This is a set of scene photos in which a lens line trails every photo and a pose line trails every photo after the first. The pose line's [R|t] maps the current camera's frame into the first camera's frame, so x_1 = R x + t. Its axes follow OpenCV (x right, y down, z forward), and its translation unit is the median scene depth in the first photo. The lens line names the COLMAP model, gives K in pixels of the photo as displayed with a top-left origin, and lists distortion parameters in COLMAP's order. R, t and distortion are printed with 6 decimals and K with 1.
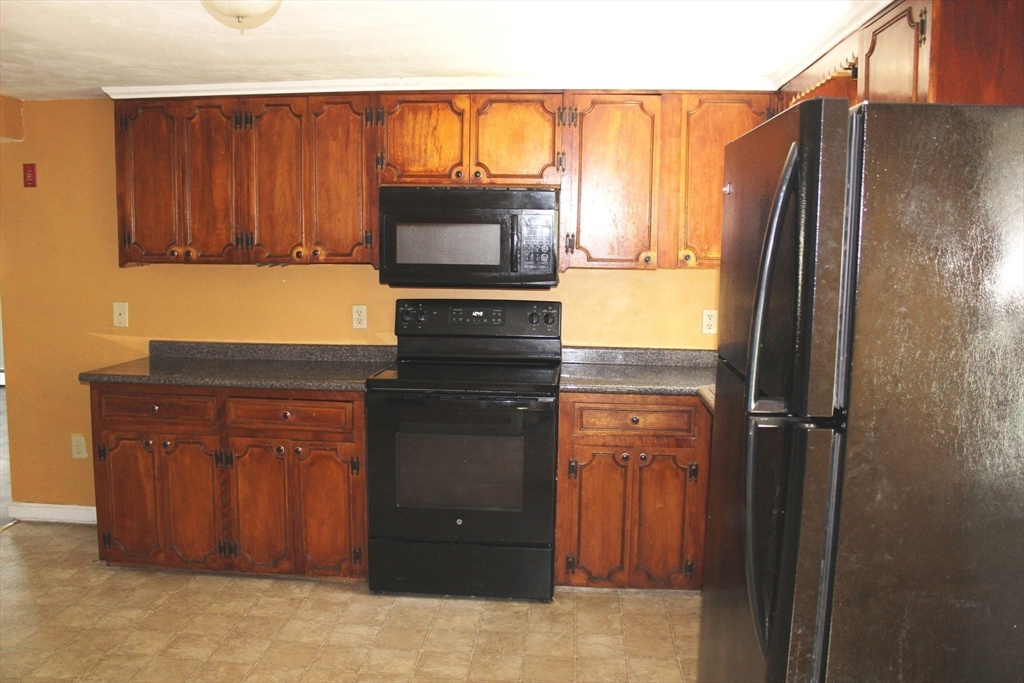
lens RADIAL K [[856.3, 0, 507.8], [0, 856.3, 340.8], [0, 0, 1]] dist [-0.141949, 0.101074]
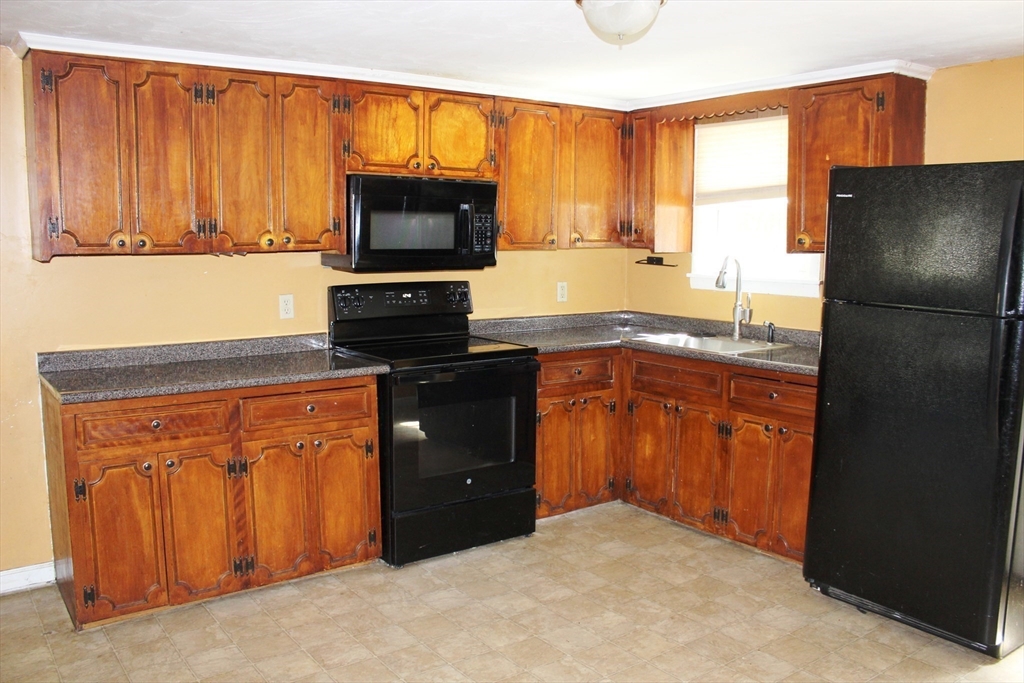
lens RADIAL K [[856.3, 0, 517.2], [0, 856.3, 341.0], [0, 0, 1]] dist [-0.141949, 0.101074]
pose [[0.754432, -0.088225, 0.650422, -0.680048], [0.079255, 0.995920, 0.043160, -0.010919], [-0.651576, 0.018988, 0.758346, 0.109707]]
